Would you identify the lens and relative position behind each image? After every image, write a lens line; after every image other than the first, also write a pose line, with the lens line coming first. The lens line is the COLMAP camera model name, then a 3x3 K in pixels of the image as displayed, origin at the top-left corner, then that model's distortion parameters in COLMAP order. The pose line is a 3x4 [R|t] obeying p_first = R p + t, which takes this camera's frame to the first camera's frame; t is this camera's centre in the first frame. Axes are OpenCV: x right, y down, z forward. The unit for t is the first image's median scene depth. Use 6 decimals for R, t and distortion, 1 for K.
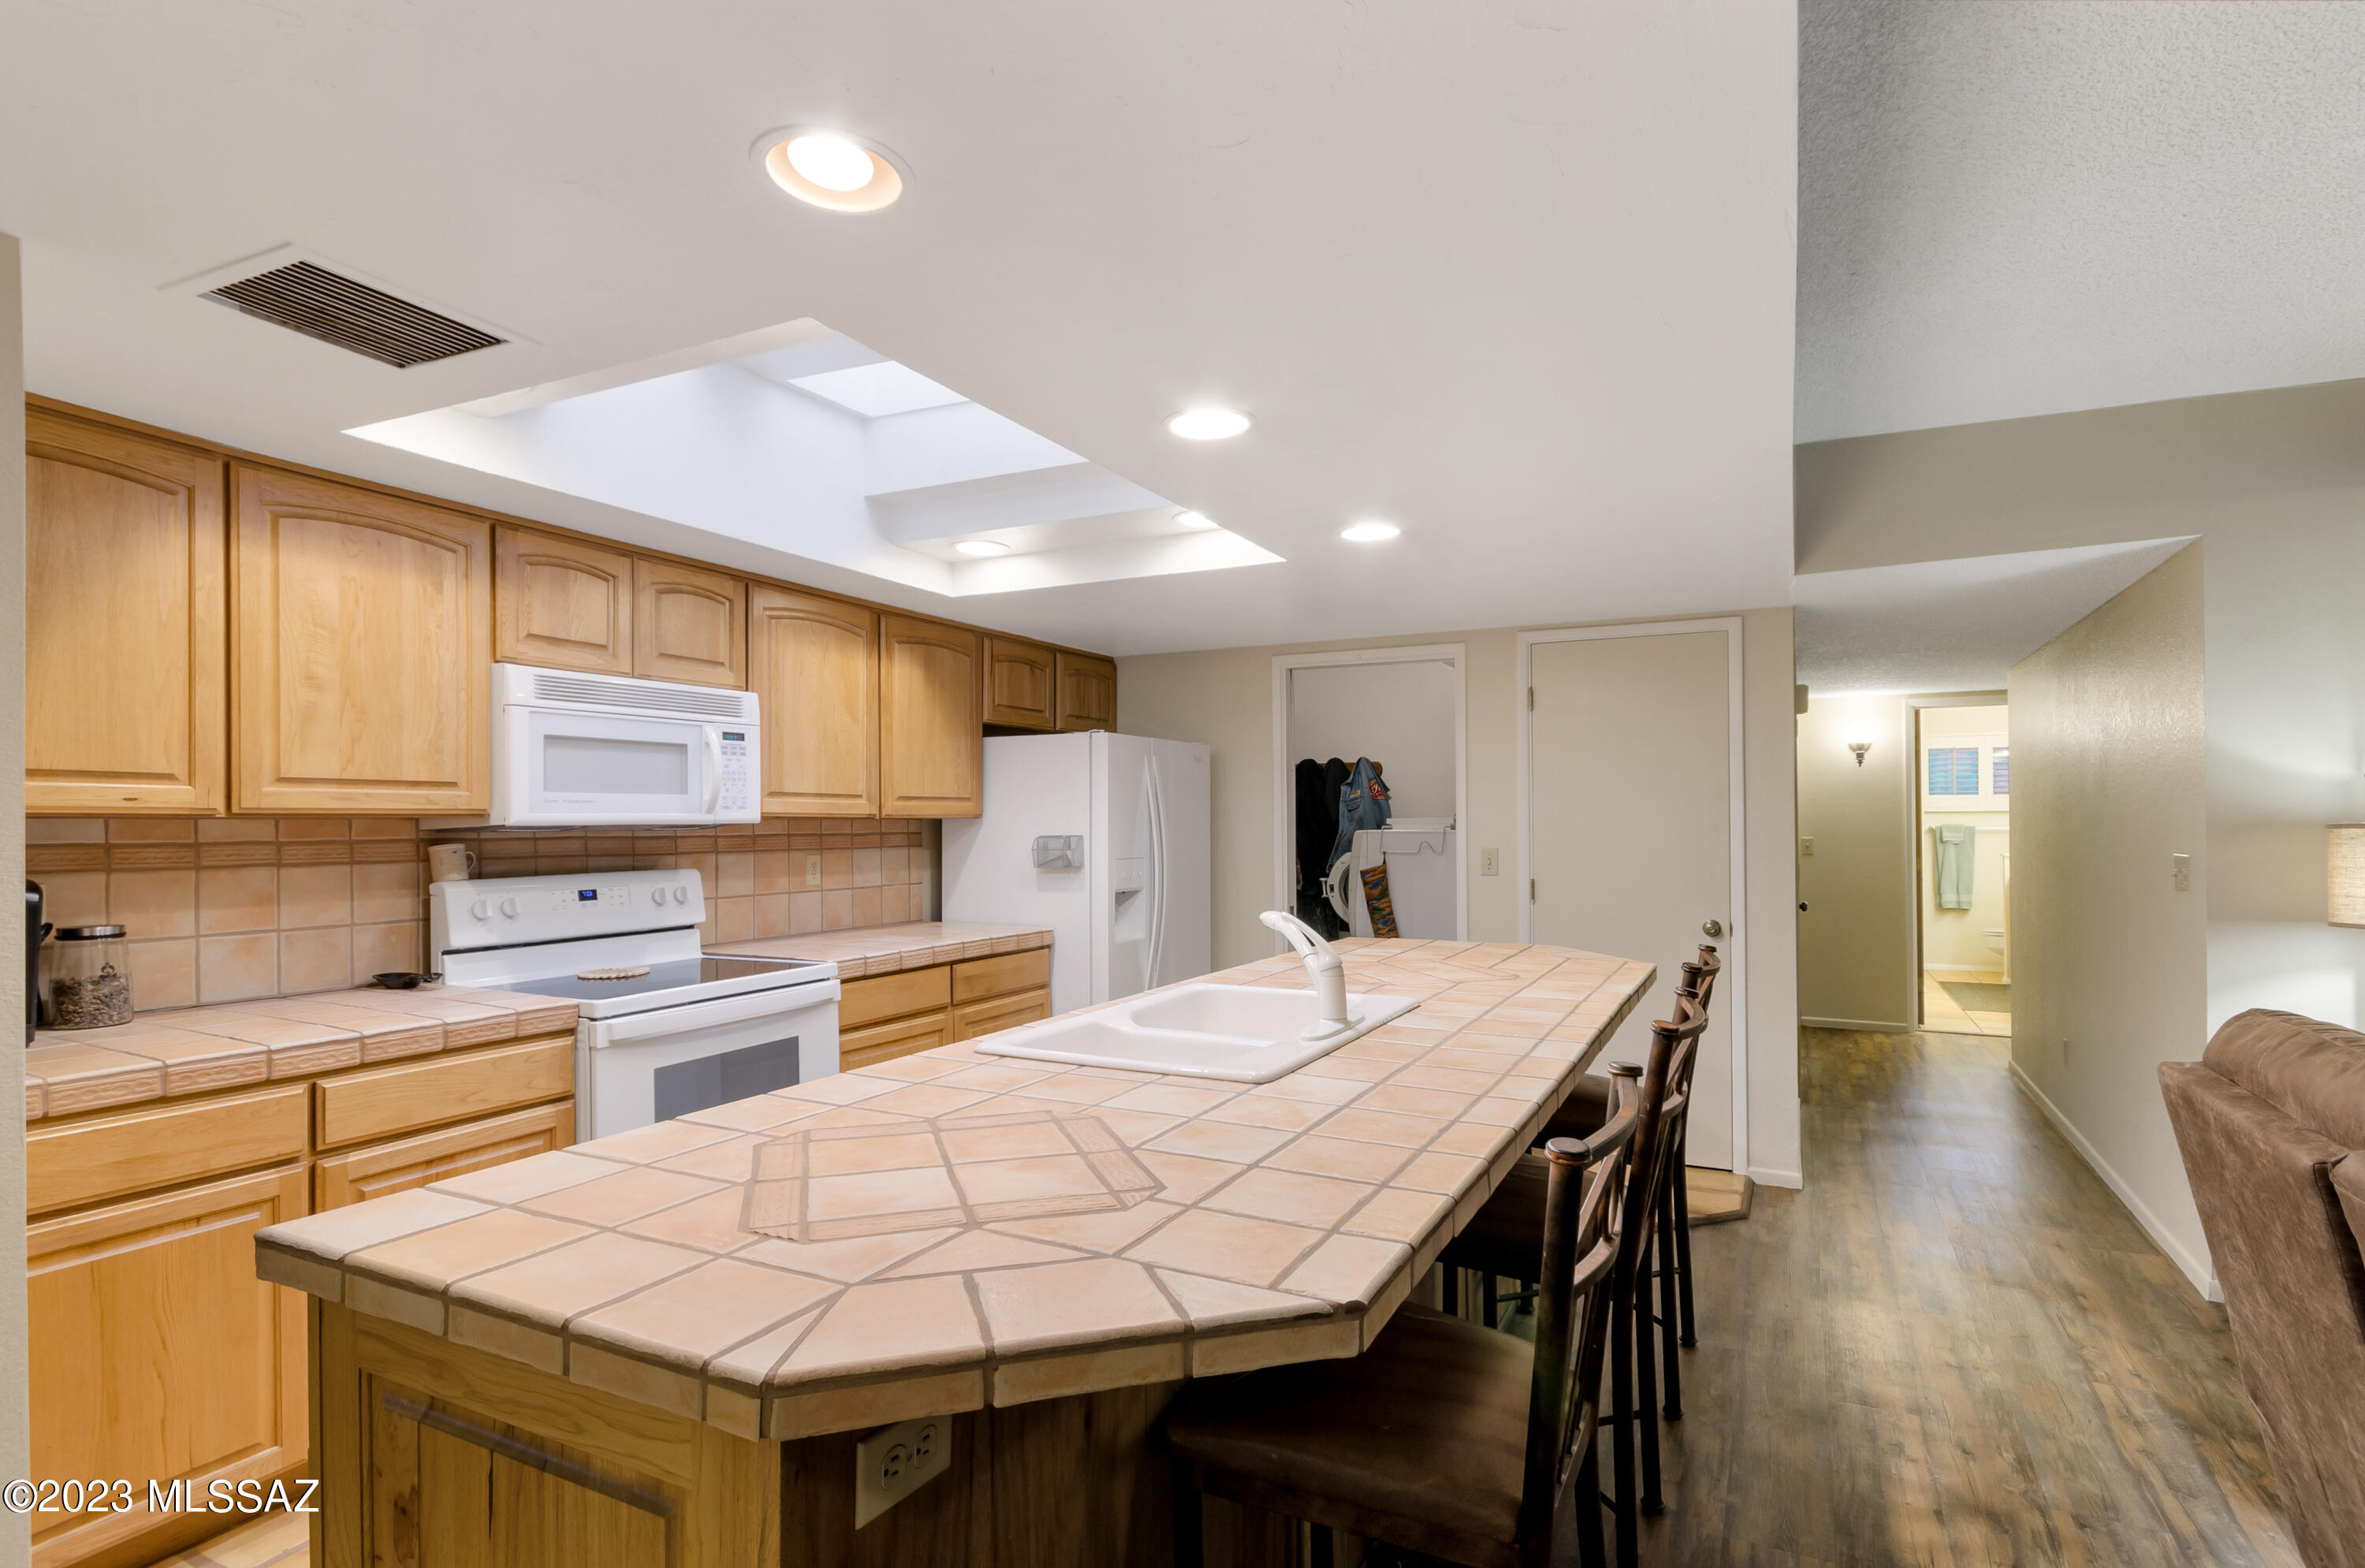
lens RADIAL K [[1139.0, 0, 1260.4], [0, 1139.0, 795.0], [0, 0, 1]] dist [0.000882, 0.000216]
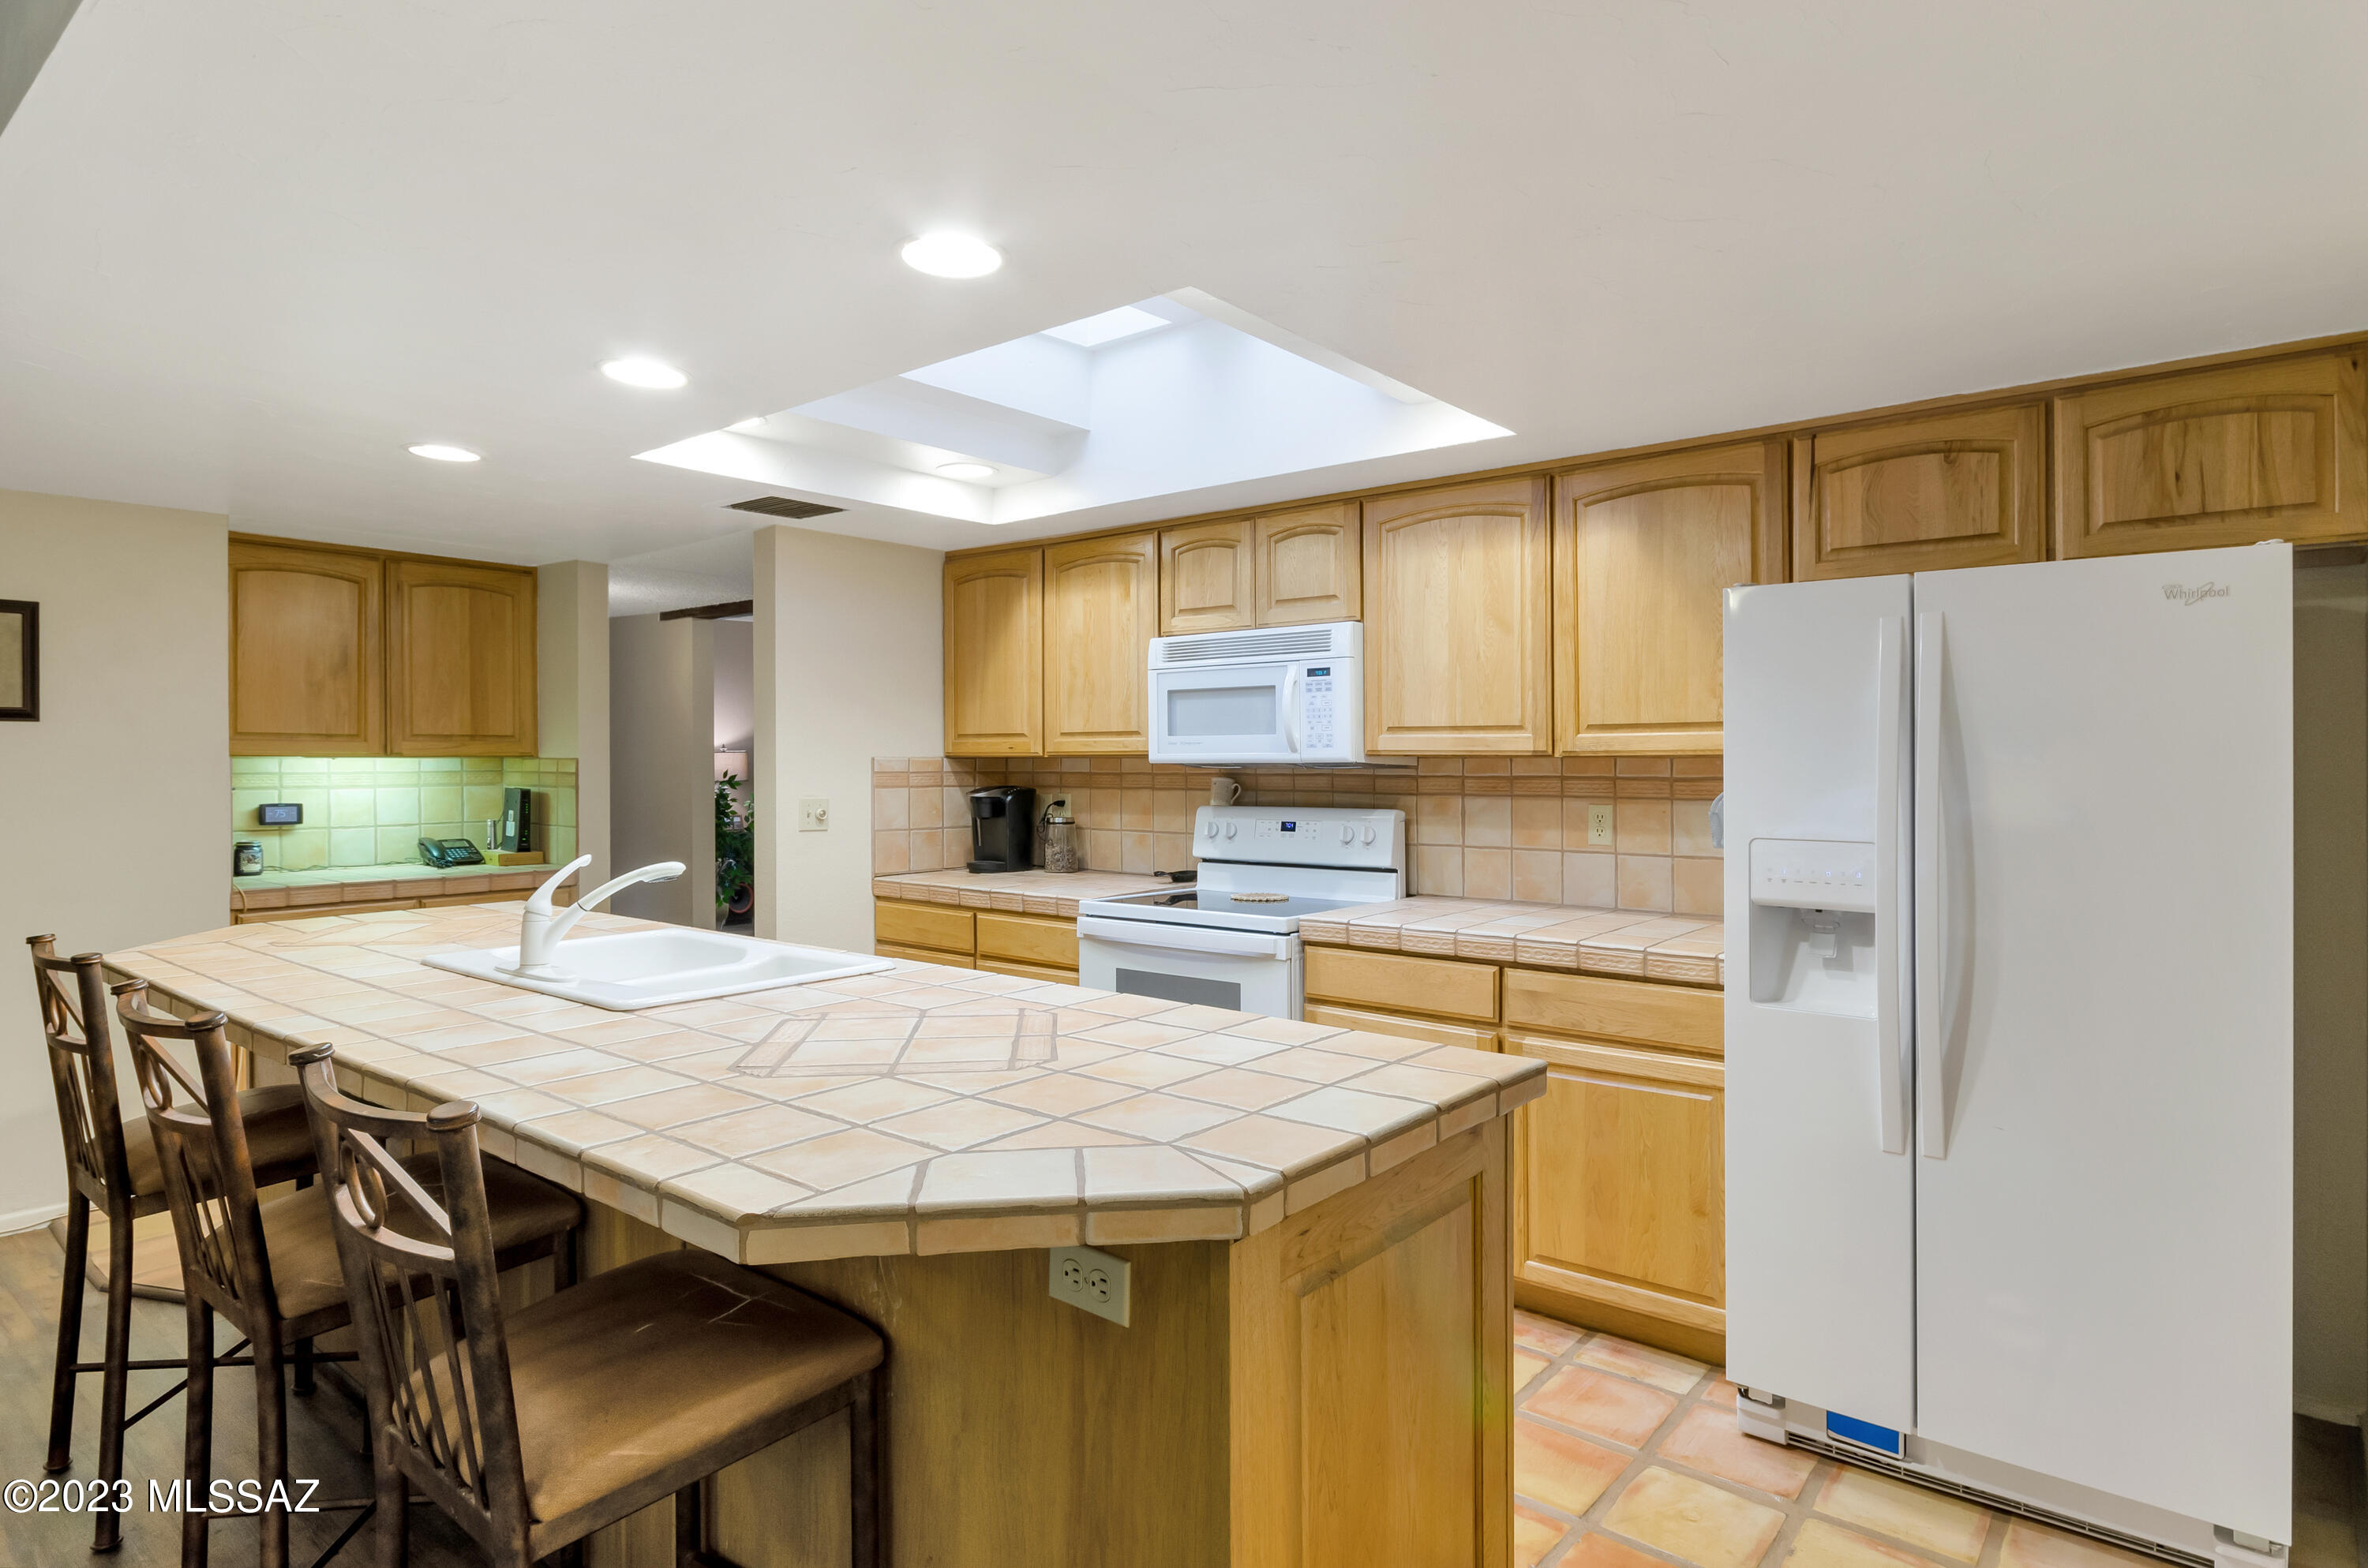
lens RADIAL K [[1303.5, 0, 1146.1], [0, 1303.5, 735.4], [0, 0, 1]] dist [-0.001146, 0.000534]
pose [[-0.270248, -0.016419, -0.962651, 0.637201], [0.022071, 0.999486, -0.023244, 0.024449], [0.962538, -0.027528, -0.269747, 1.154531]]
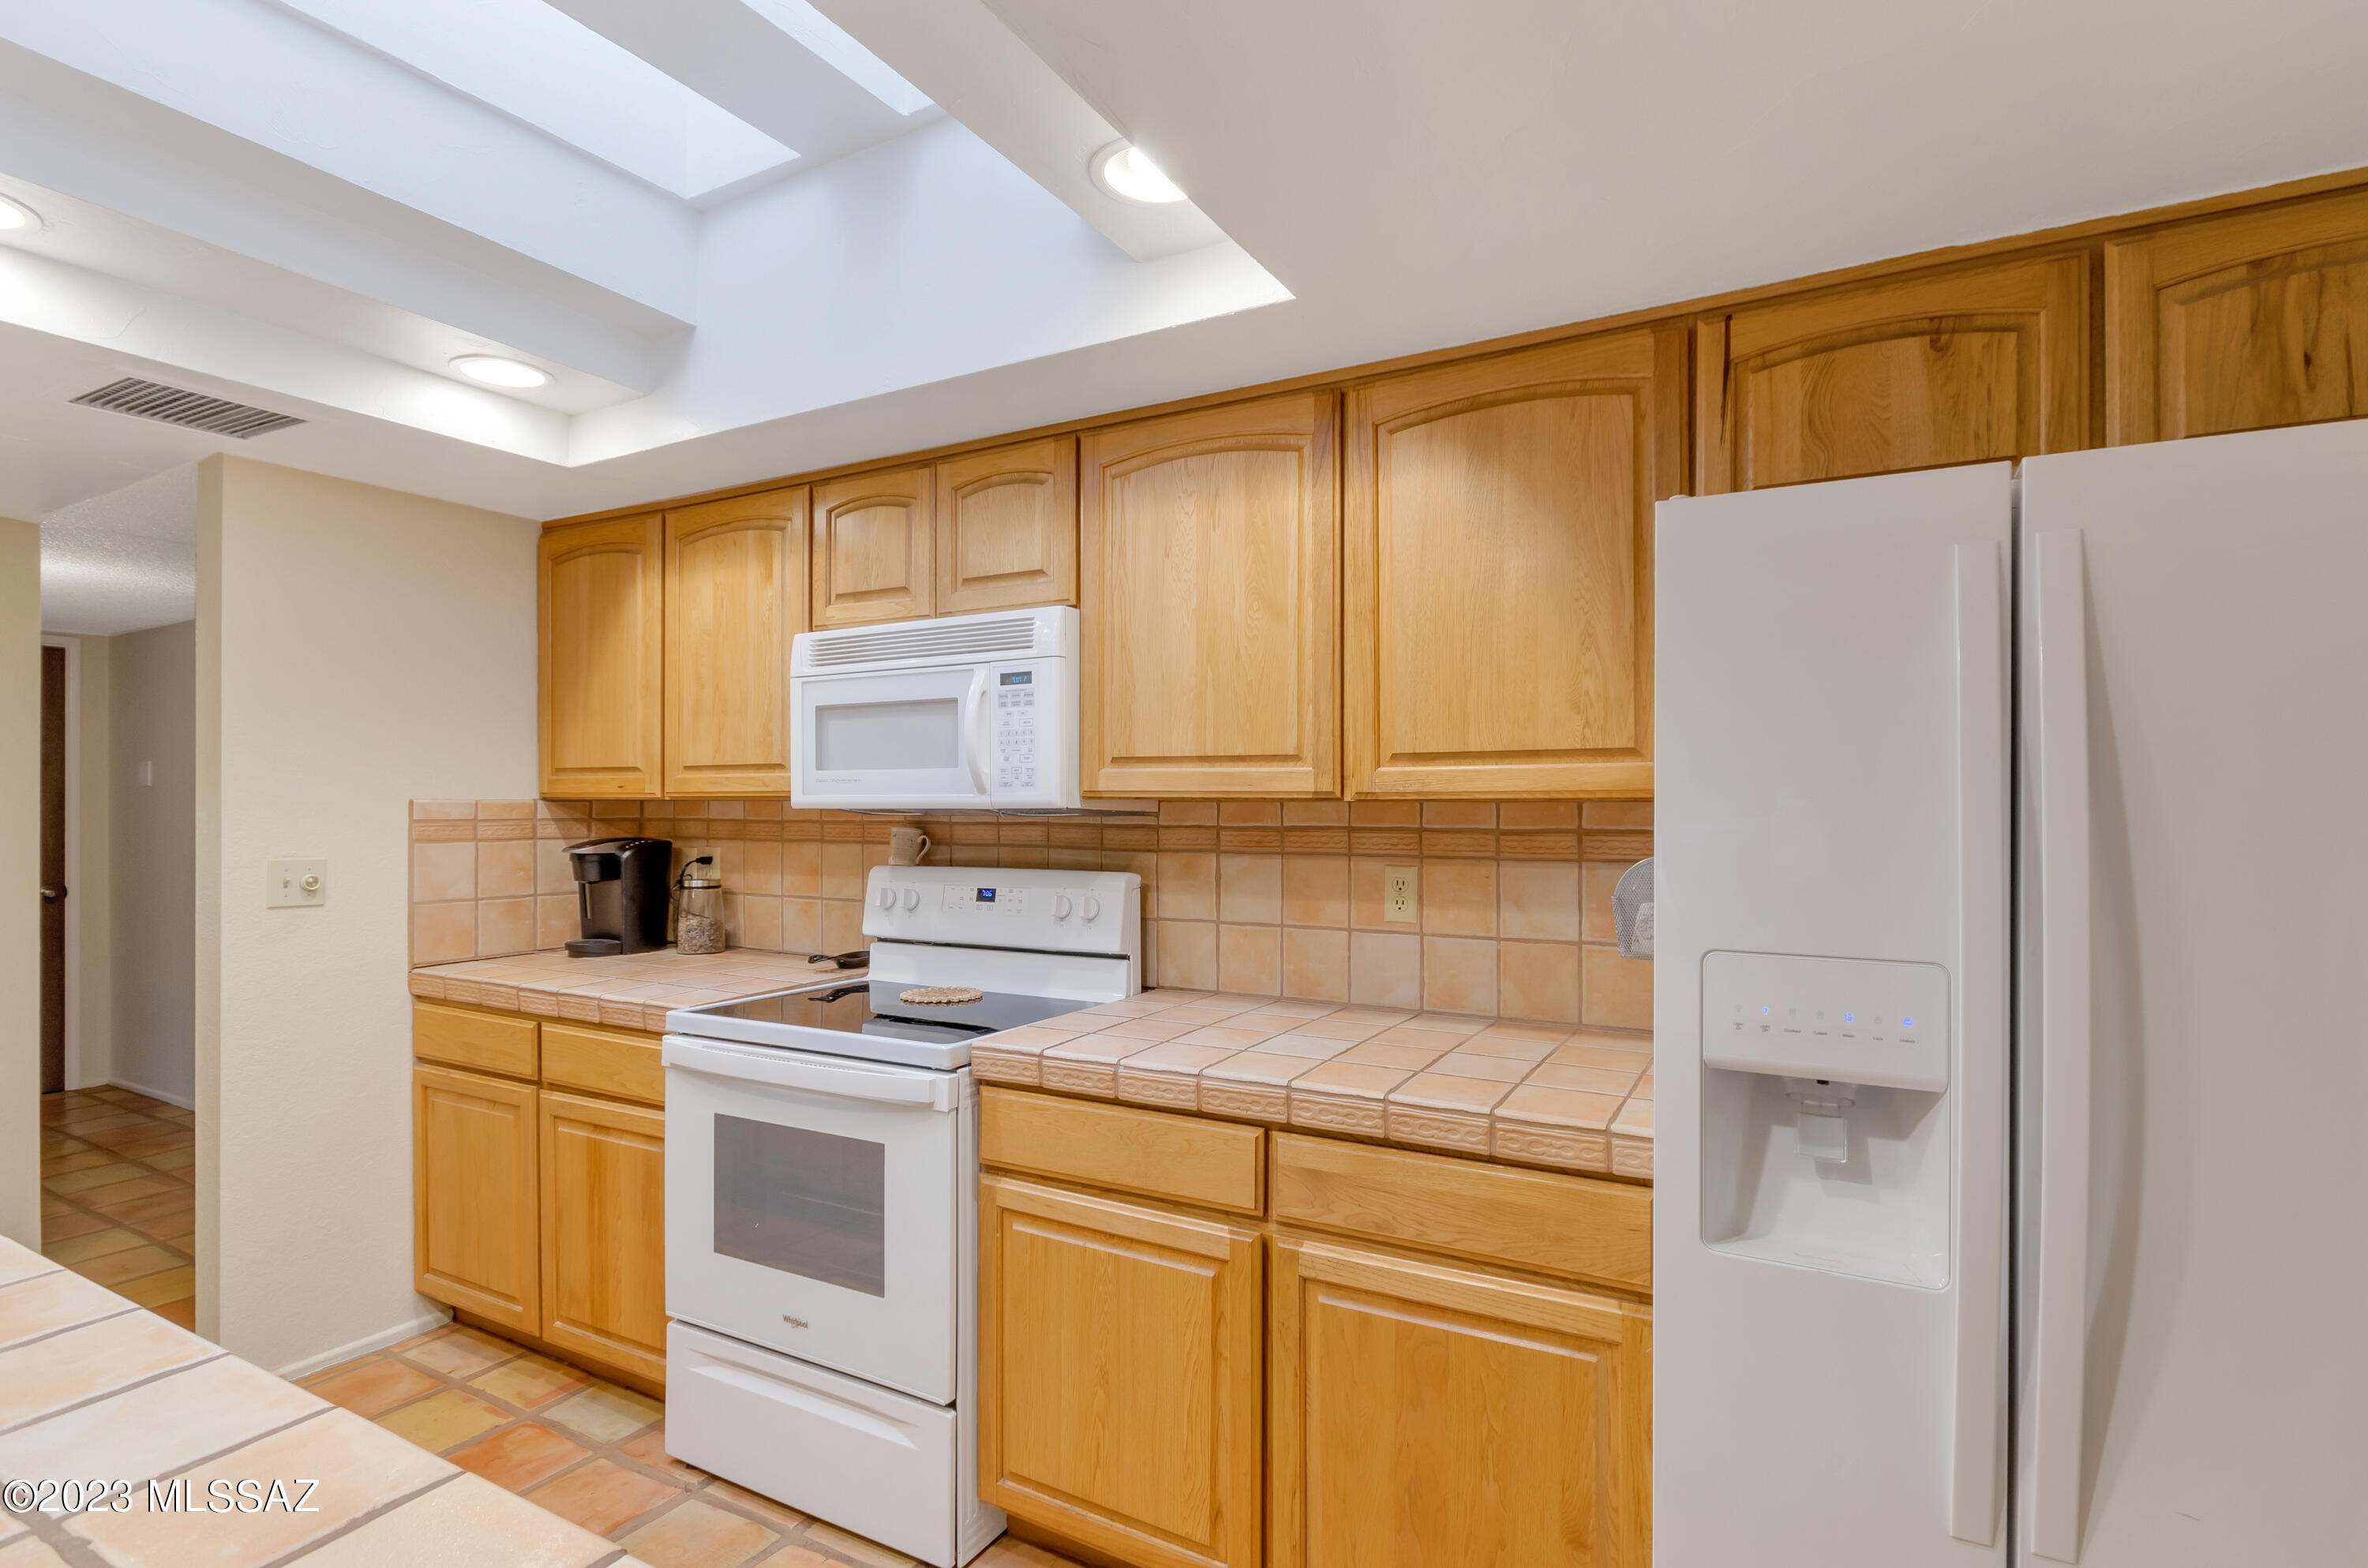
lens RADIAL K [[1163.6, 0, 1181.9], [0, 1163.6, 794.6], [0, 0, 1]] dist [-0.002242, -0.000018]
pose [[-0.081670, -0.003261, -0.996654, 0.212326], [0.021873, 0.999748, -0.005063, 0.022644], [0.996419, -0.022213, -0.081578, 1.150893]]
